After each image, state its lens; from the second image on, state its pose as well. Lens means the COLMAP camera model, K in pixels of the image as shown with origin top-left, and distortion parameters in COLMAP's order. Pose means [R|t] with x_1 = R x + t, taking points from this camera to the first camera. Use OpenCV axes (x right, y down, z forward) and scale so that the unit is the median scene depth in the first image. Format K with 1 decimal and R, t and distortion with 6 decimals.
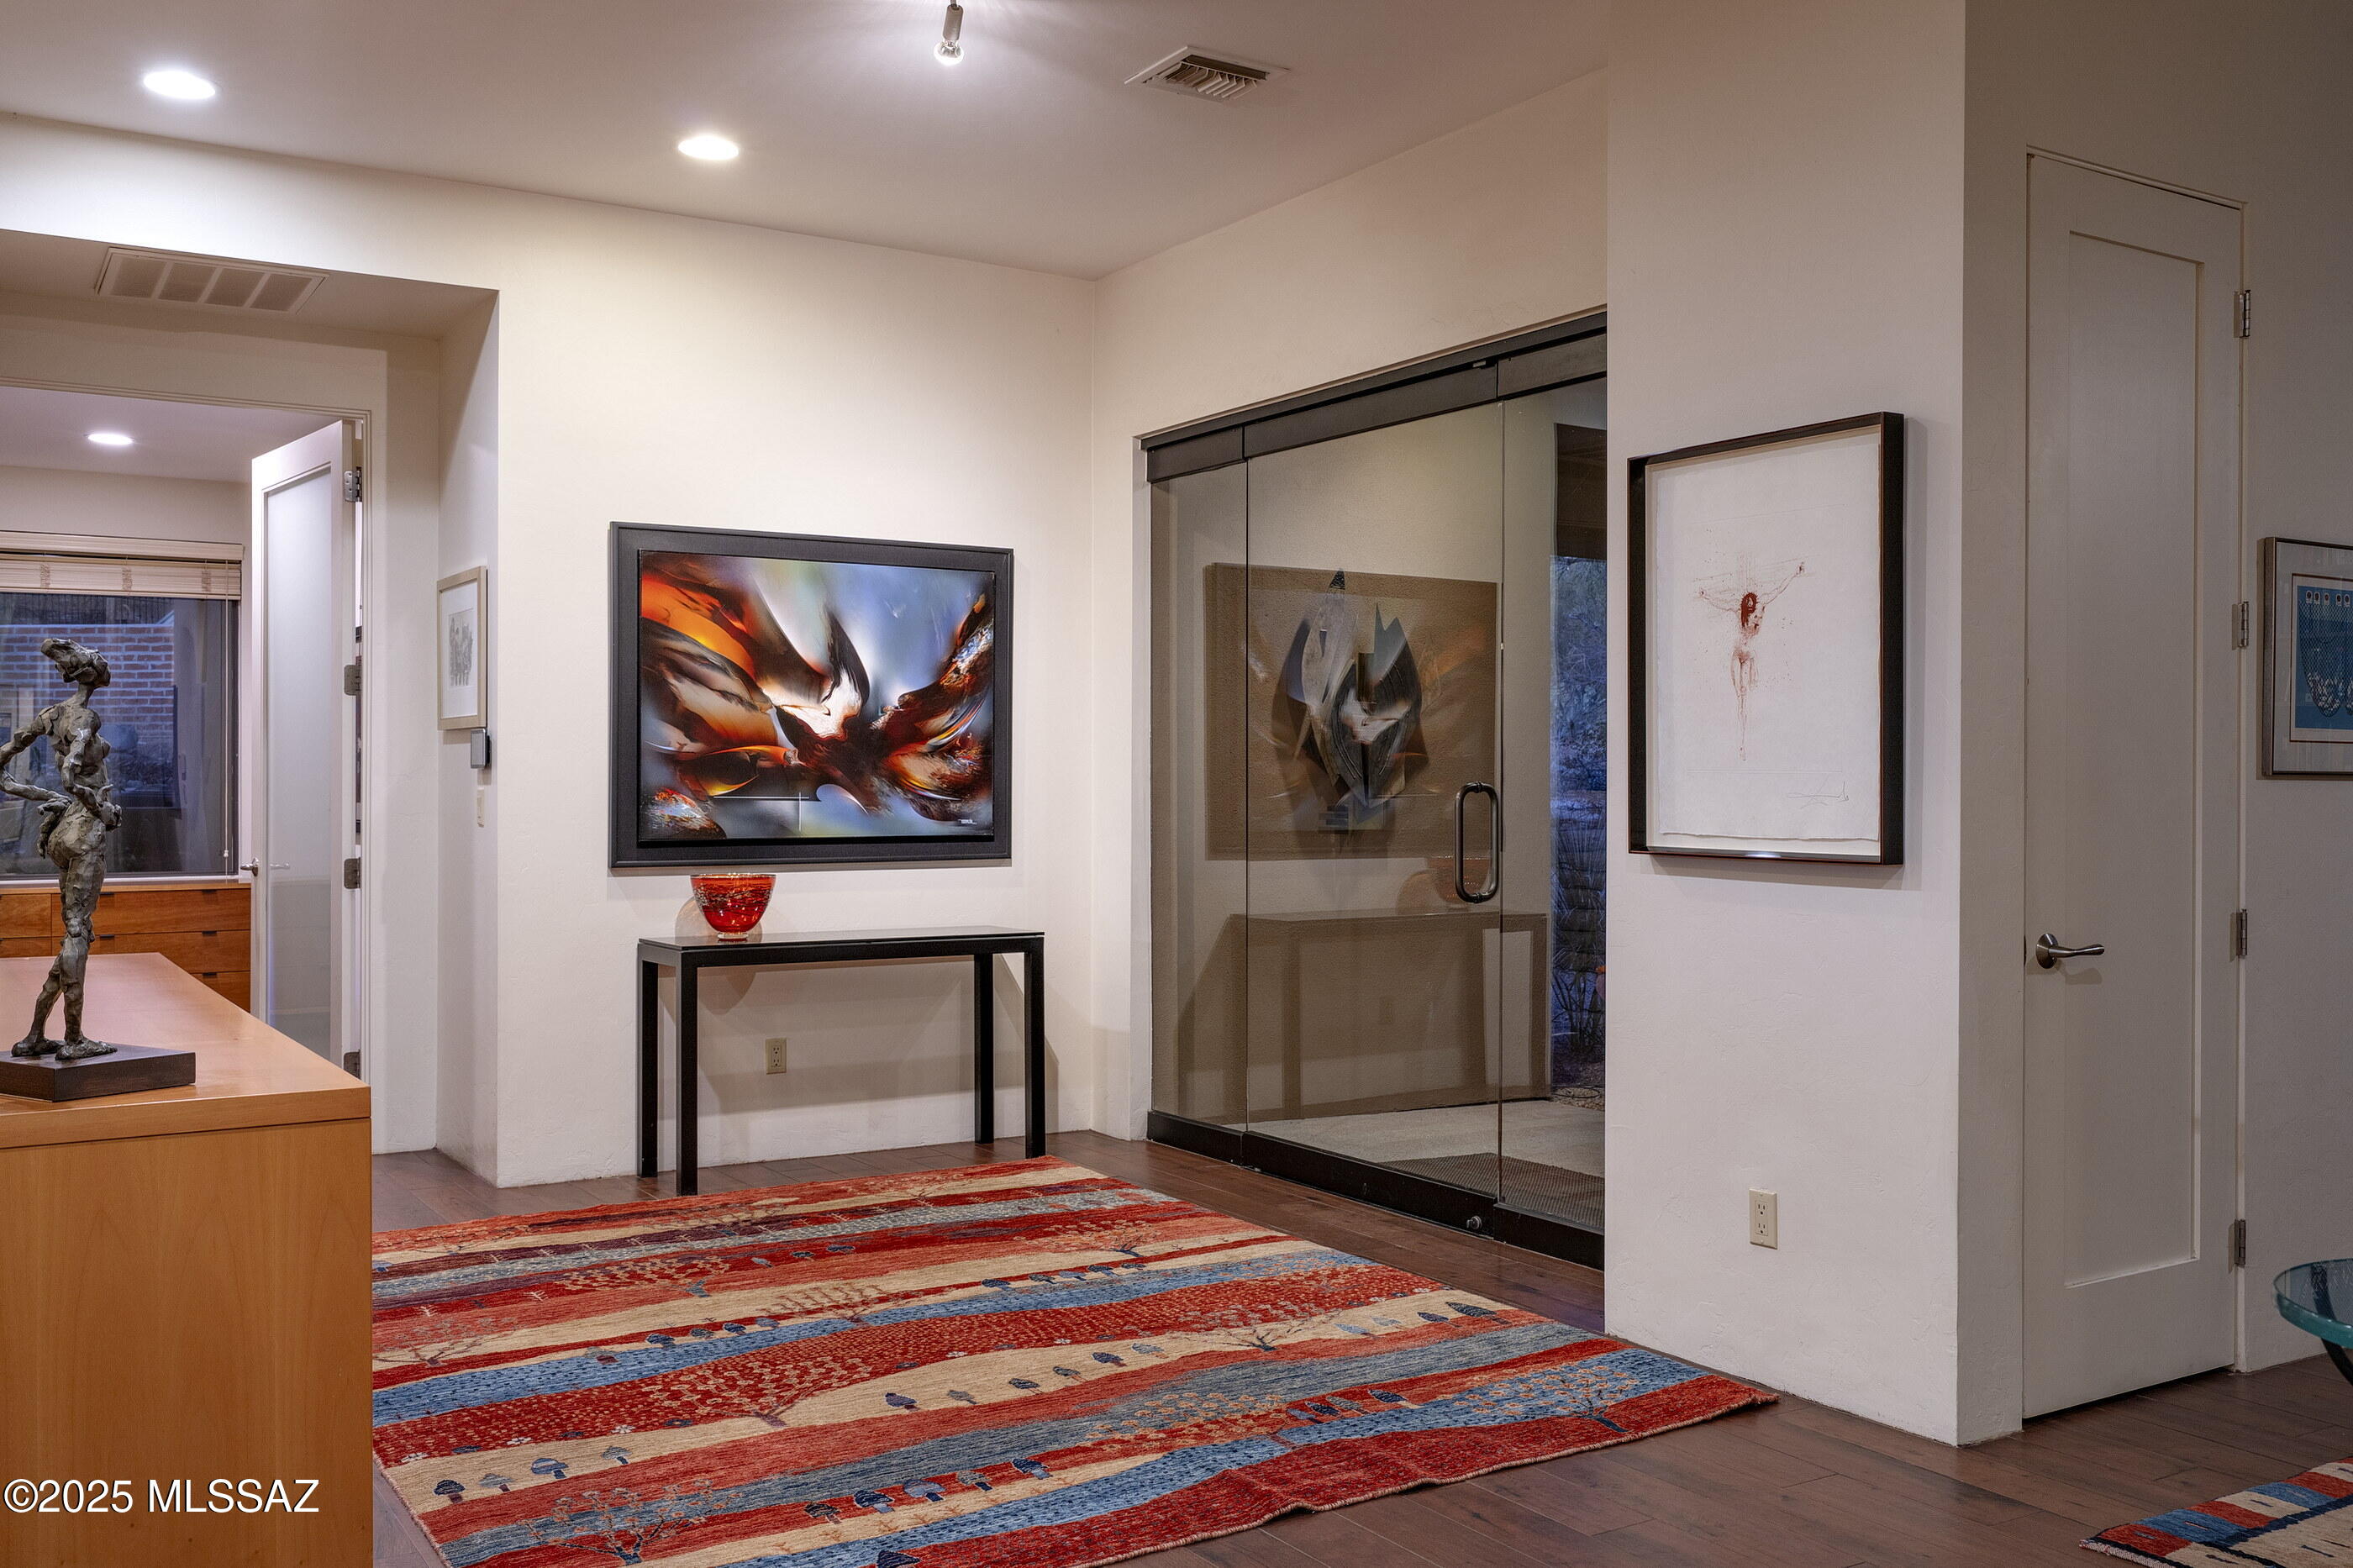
lens RADIAL K [[2059.6, 0, 1177.2], [0, 2059.6, 782.8], [0, 0, 1]] dist [-0.000457, 0.000188]
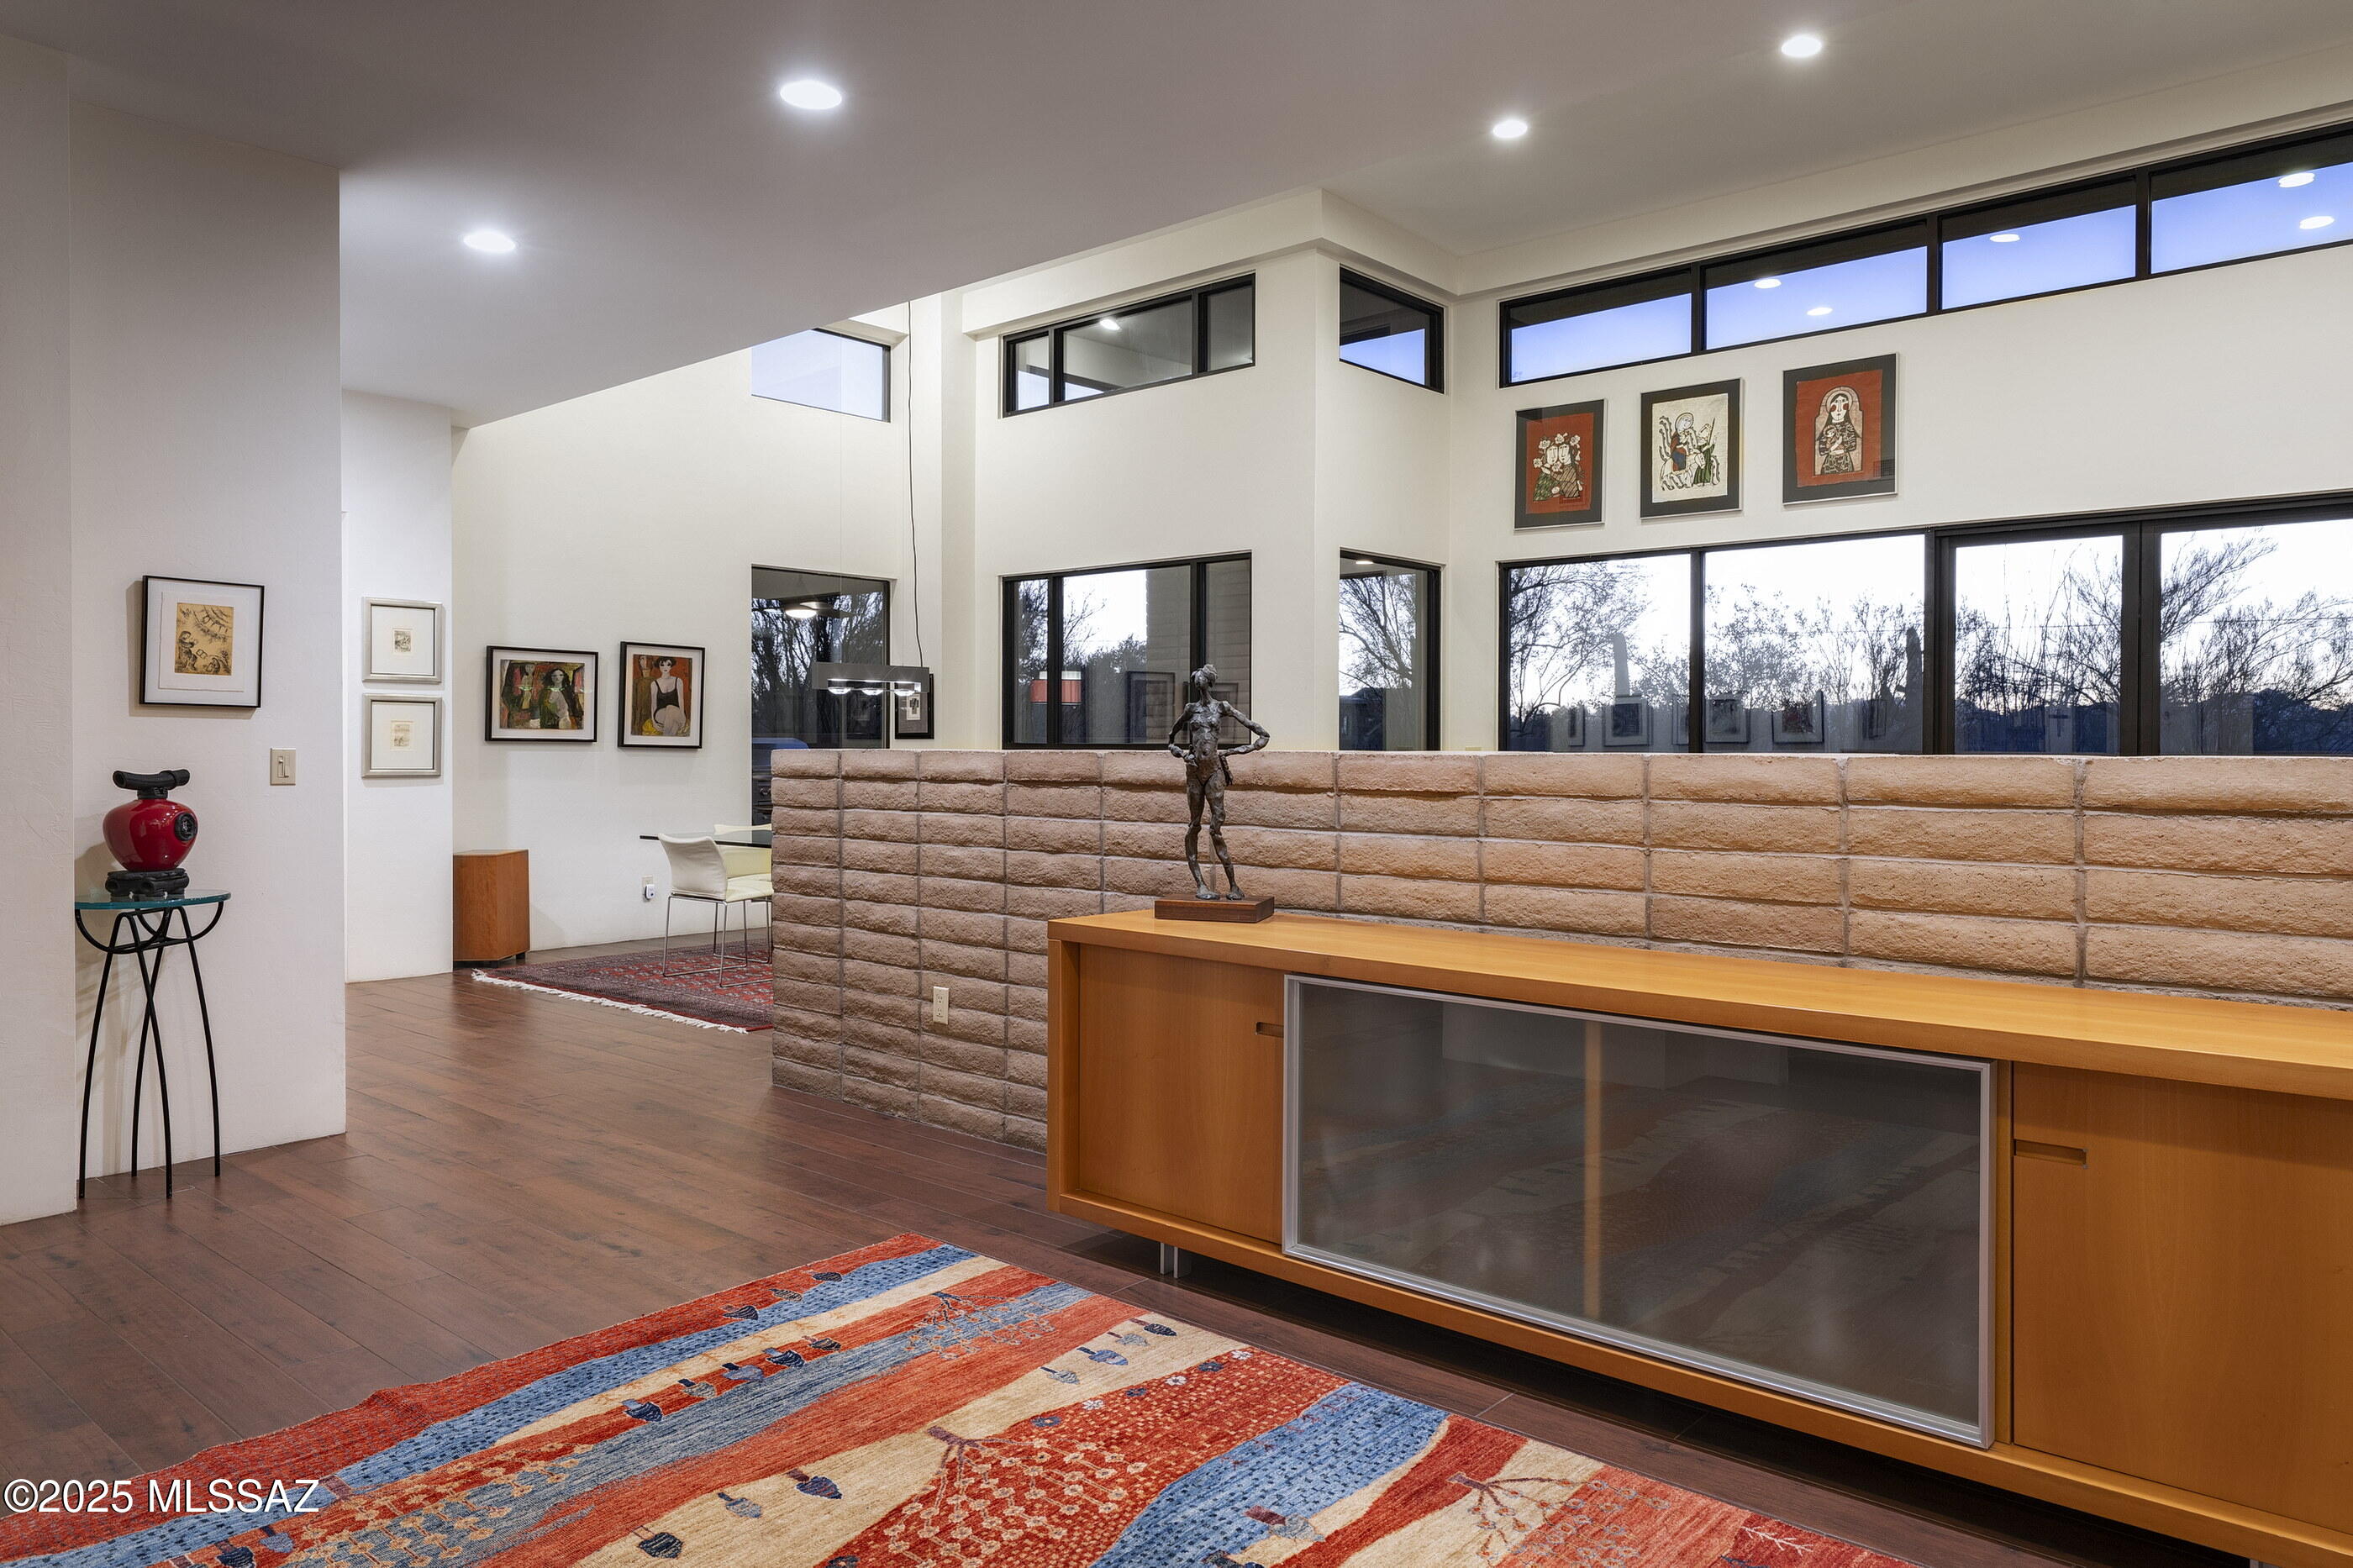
lens RADIAL K [[1568.6, 0, 1176.5], [0, 1568.6, 771.6], [0, 0, 1]] dist [-0.000275, -0.000447]
pose [[-0.960871, -0.000806, -0.276995, -0.101808], [-0.004200, 0.999923, 0.011661, 0.010072], [0.276964, 0.012368, -0.960801, 1.681761]]
